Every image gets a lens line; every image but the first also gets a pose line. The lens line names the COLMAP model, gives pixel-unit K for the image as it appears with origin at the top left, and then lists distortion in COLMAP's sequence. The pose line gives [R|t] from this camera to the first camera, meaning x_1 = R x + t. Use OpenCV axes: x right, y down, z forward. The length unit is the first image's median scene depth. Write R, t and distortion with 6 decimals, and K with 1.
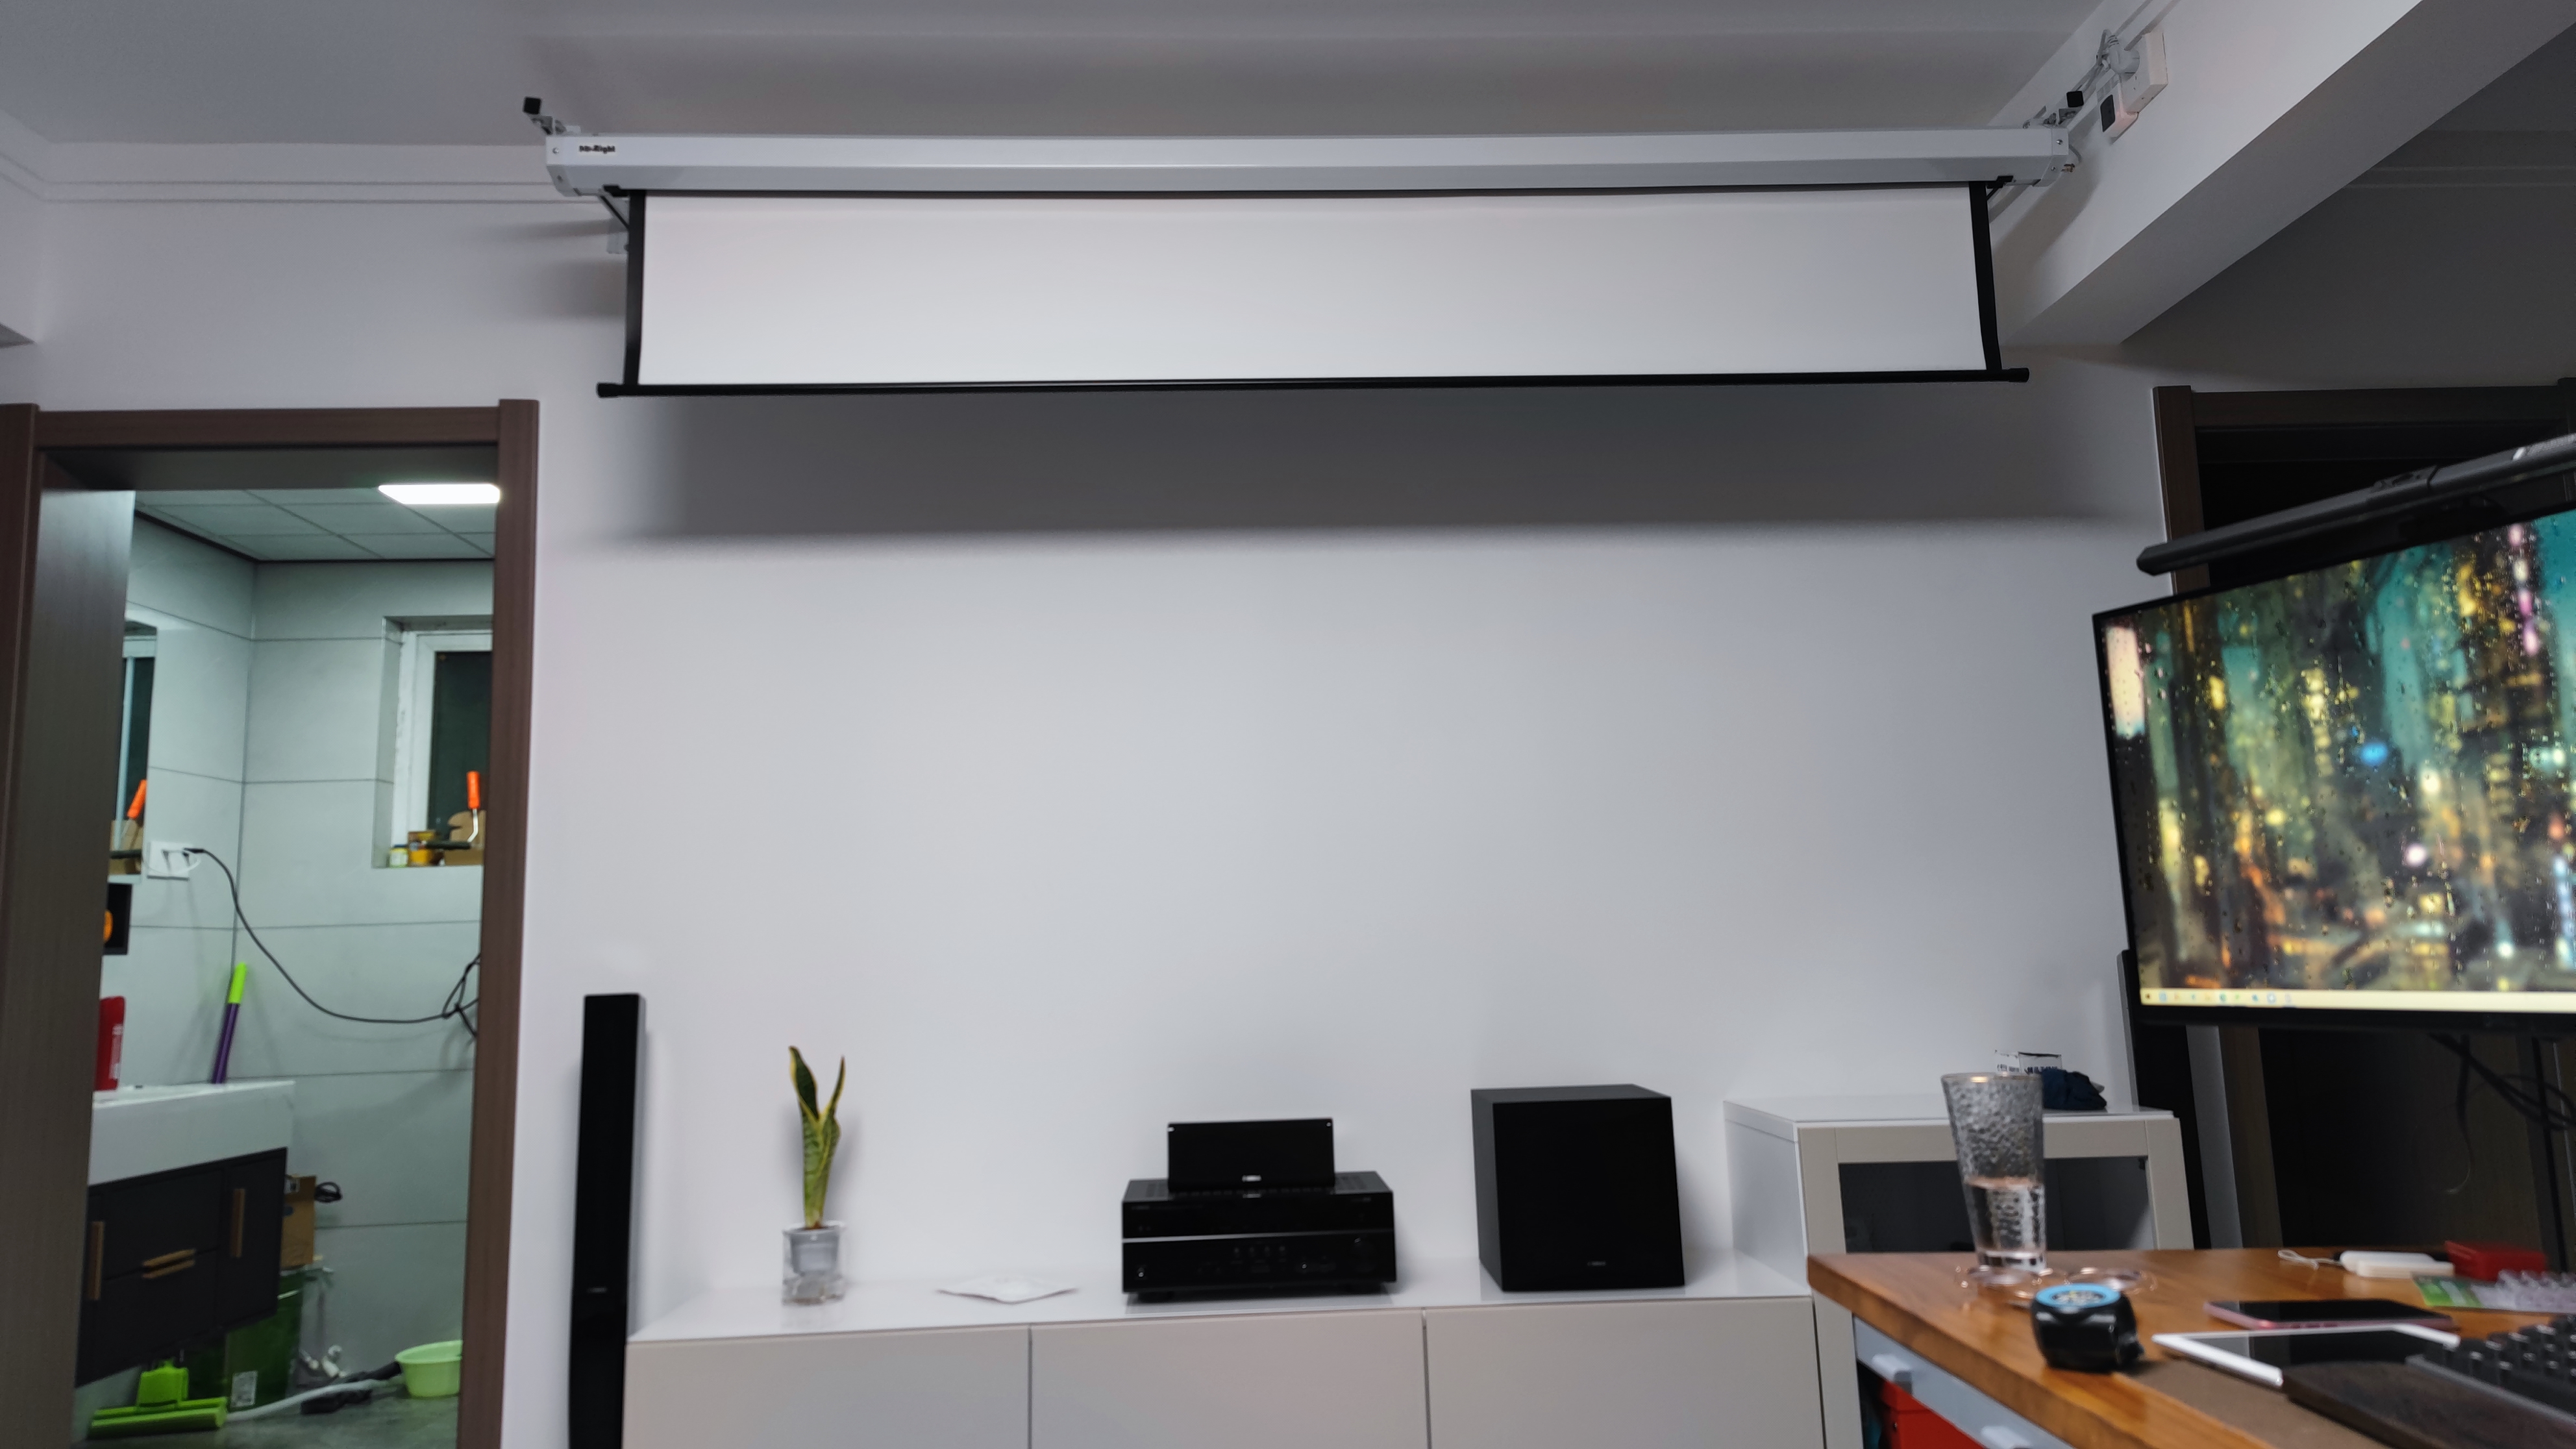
lens RADIAL K [[1692.2, 0, 1315.8], [0, 1692.2, 721.8], [0, 0, 1]] dist [-0.003494, -0.003158]
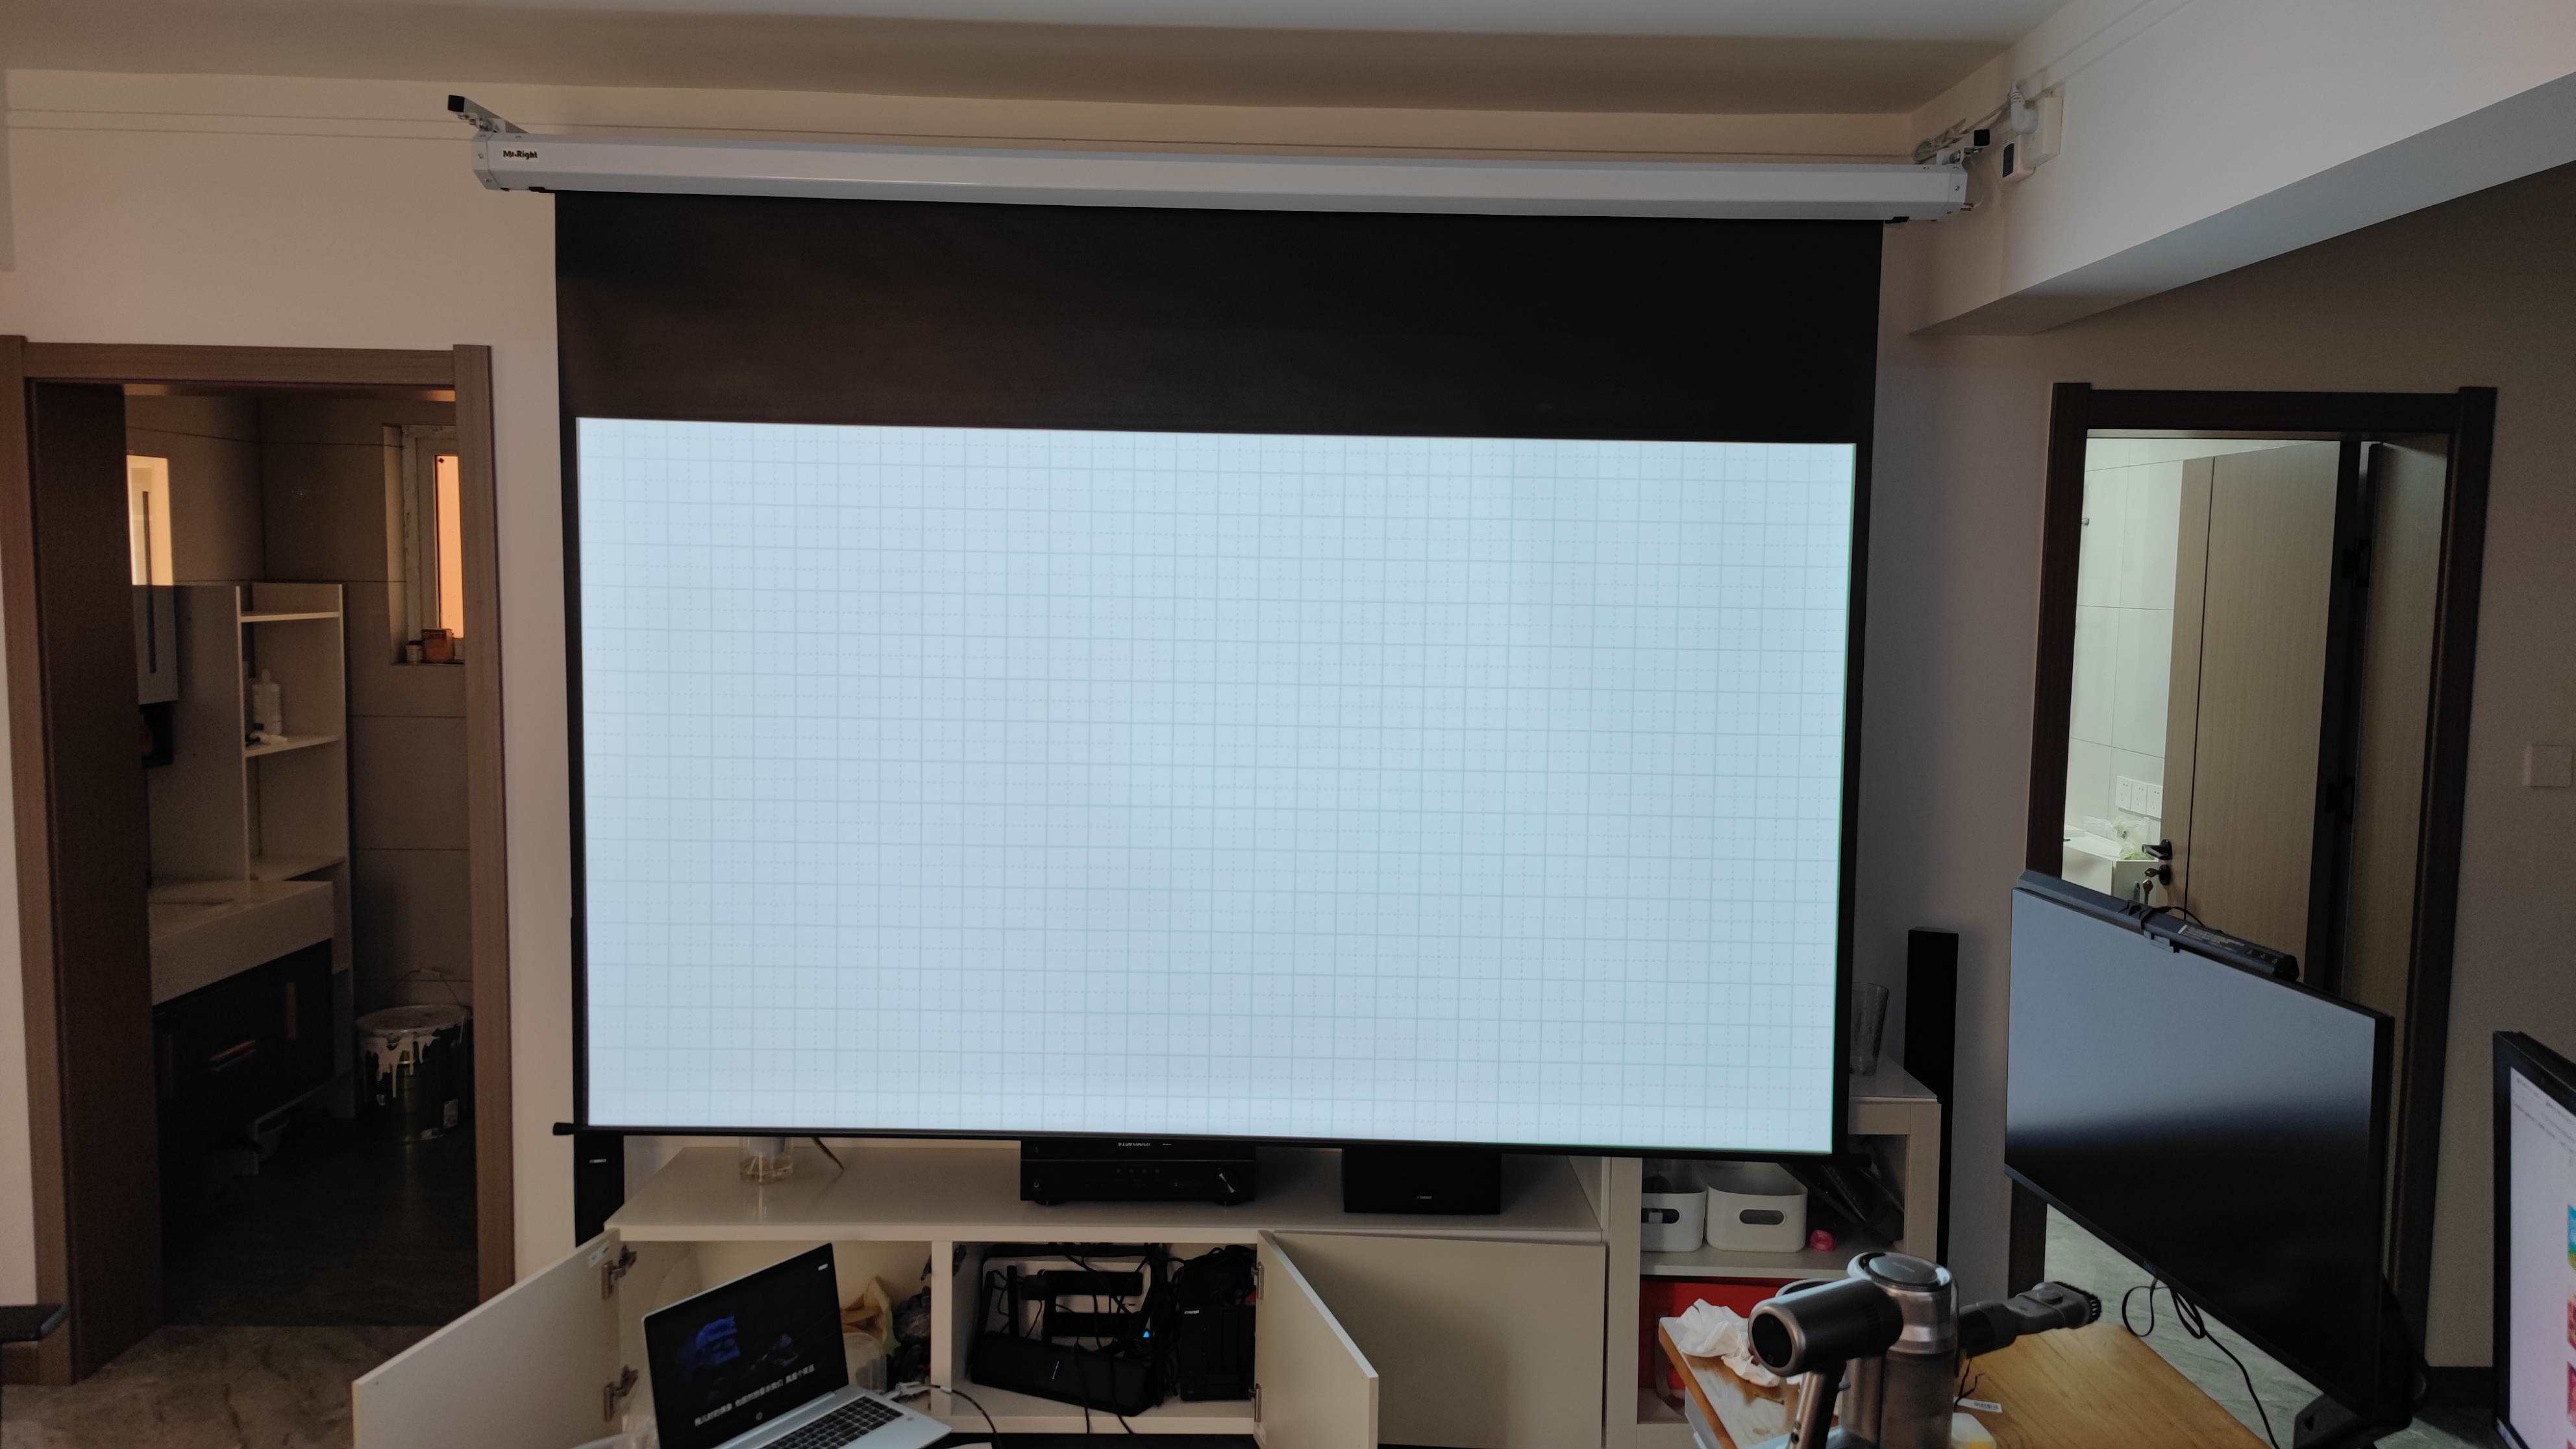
lens RADIAL K [[1687.5, 0, 1307.9], [0, 1687.5, 747.9], [0, 0, 1]] dist [0.024988, -0.023792]
pose [[0.998498, 0.048569, -0.025340, 0.094773], [-0.041449, 0.972251, 0.230237, -0.232517], [0.035819, -0.228841, 0.972805, -0.071761]]
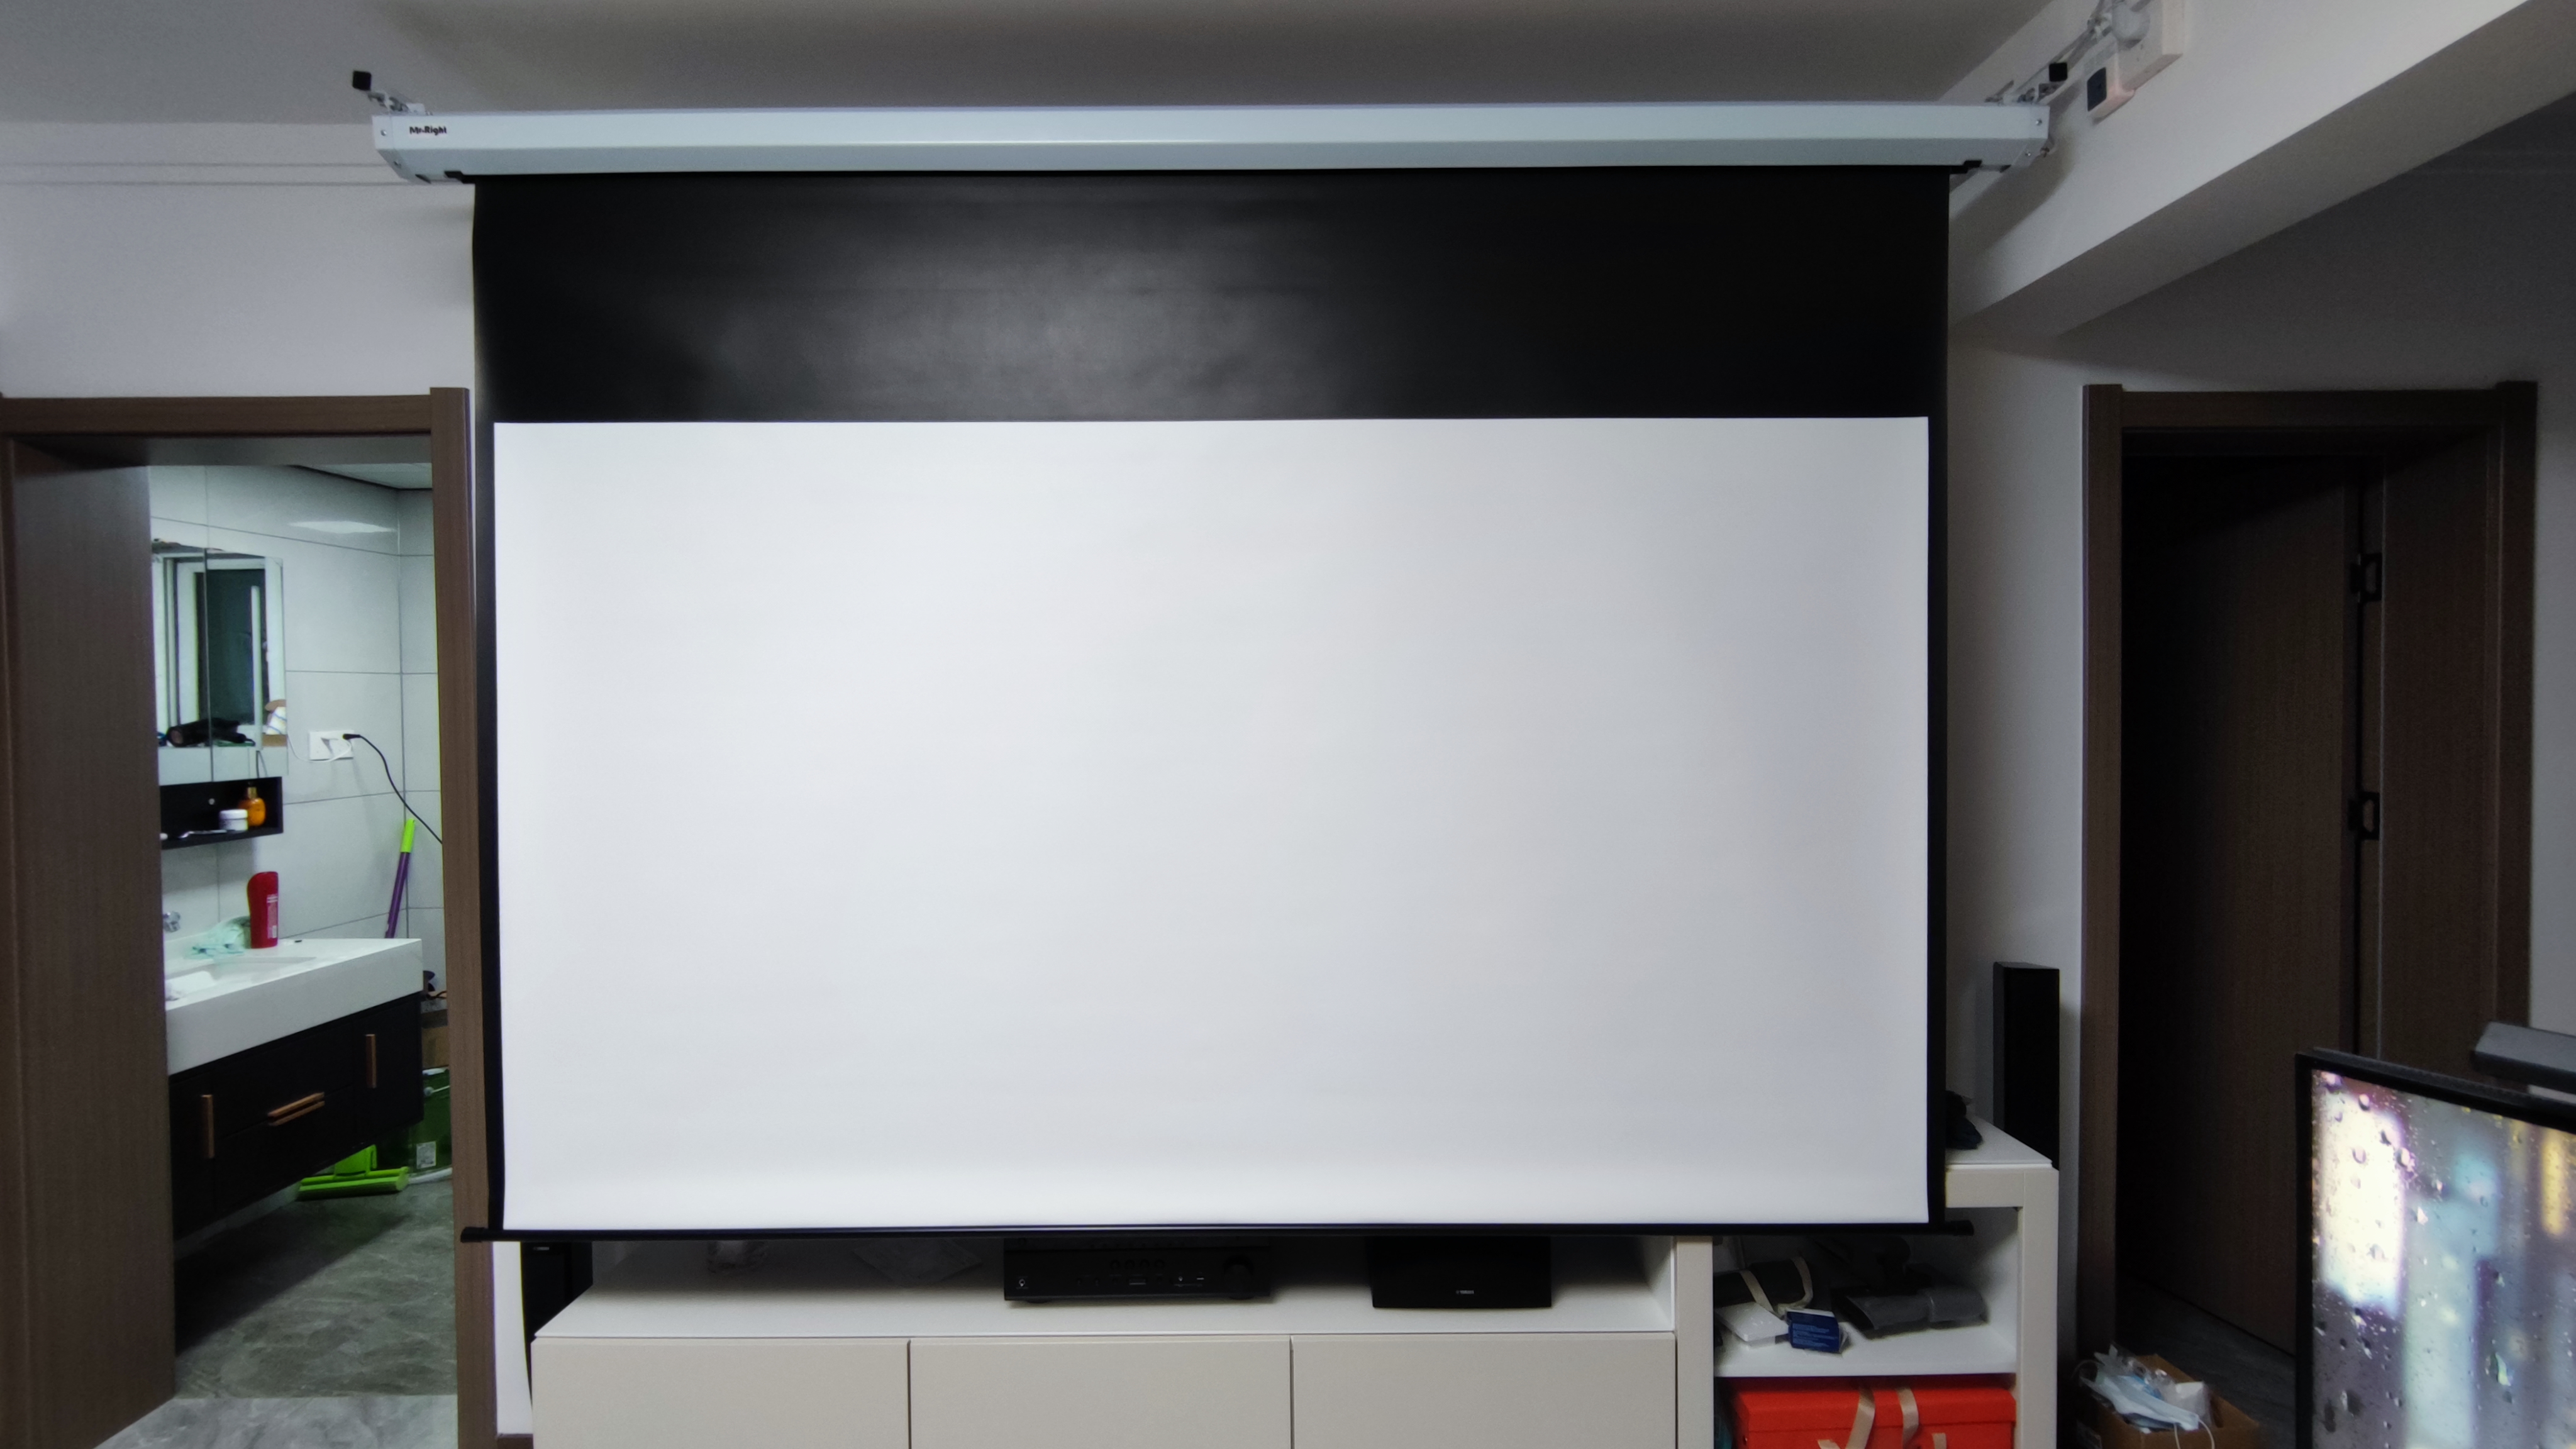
lens RADIAL K [[1184.8, 0, 1288.0], [0, 1184.8, 724.5], [0, 0, 1]] dist [-0.045859, 0.013241]
pose [[0.998915, 0.022467, -0.040804, 0.075779], [-0.015985, 0.988135, 0.152755, -0.114310], [0.043752, -0.151936, 0.987421, 0.329219]]
